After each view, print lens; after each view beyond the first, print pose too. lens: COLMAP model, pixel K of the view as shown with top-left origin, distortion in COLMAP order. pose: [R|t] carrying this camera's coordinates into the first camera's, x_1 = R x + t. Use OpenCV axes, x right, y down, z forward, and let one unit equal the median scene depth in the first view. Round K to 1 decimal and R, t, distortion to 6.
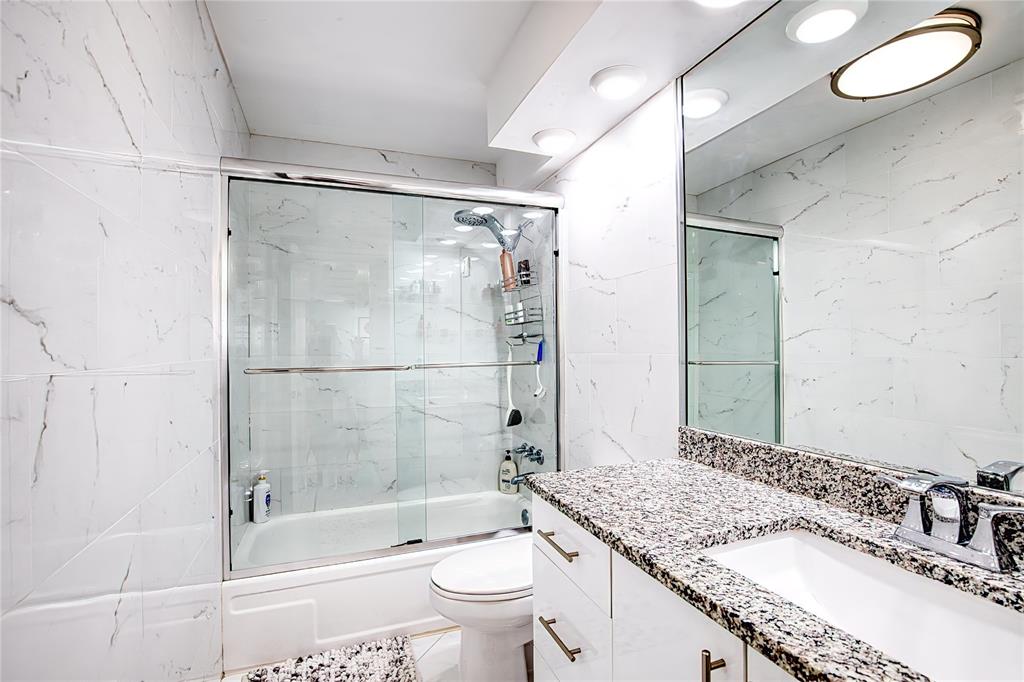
lens RADIAL K [[473.7, 0, 512.0], [0, 473.7, 341.0], [0, 0, 1]] dist [-0.034989, 0.000012]
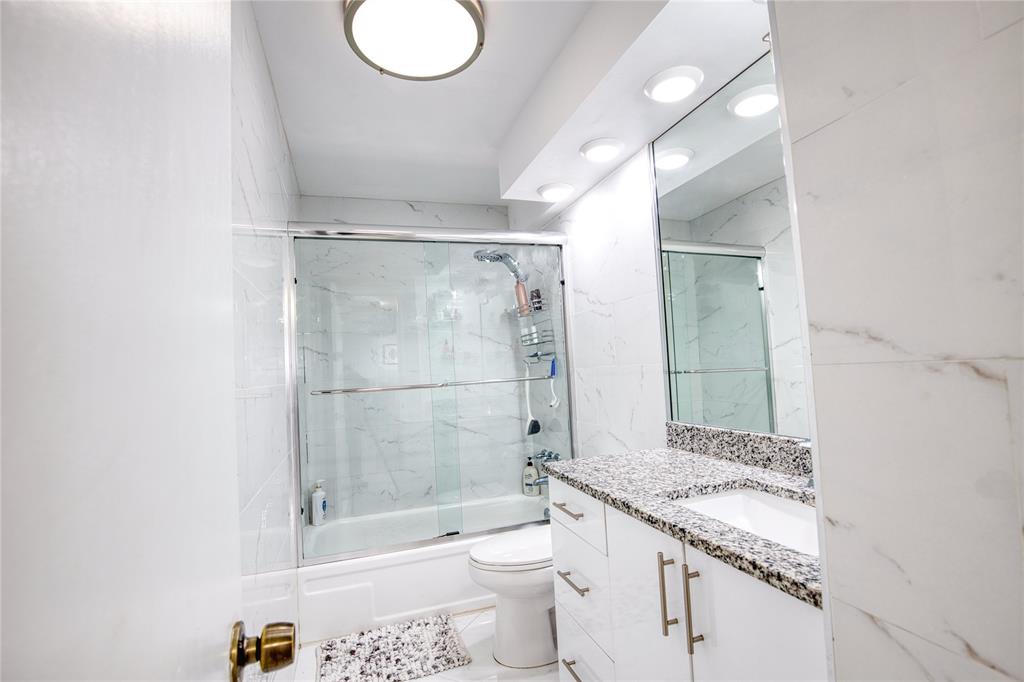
lens RADIAL K [[473.7, 0, 512.0], [0, 473.7, 341.0], [0, 0, 1]] dist [-0.034989, 0.000012]
pose [[0.998276, -0.045595, -0.036962, 0.006570], [0.043928, 0.998034, -0.044705, 0.006532], [0.038928, 0.043004, 0.998316, -0.208448]]
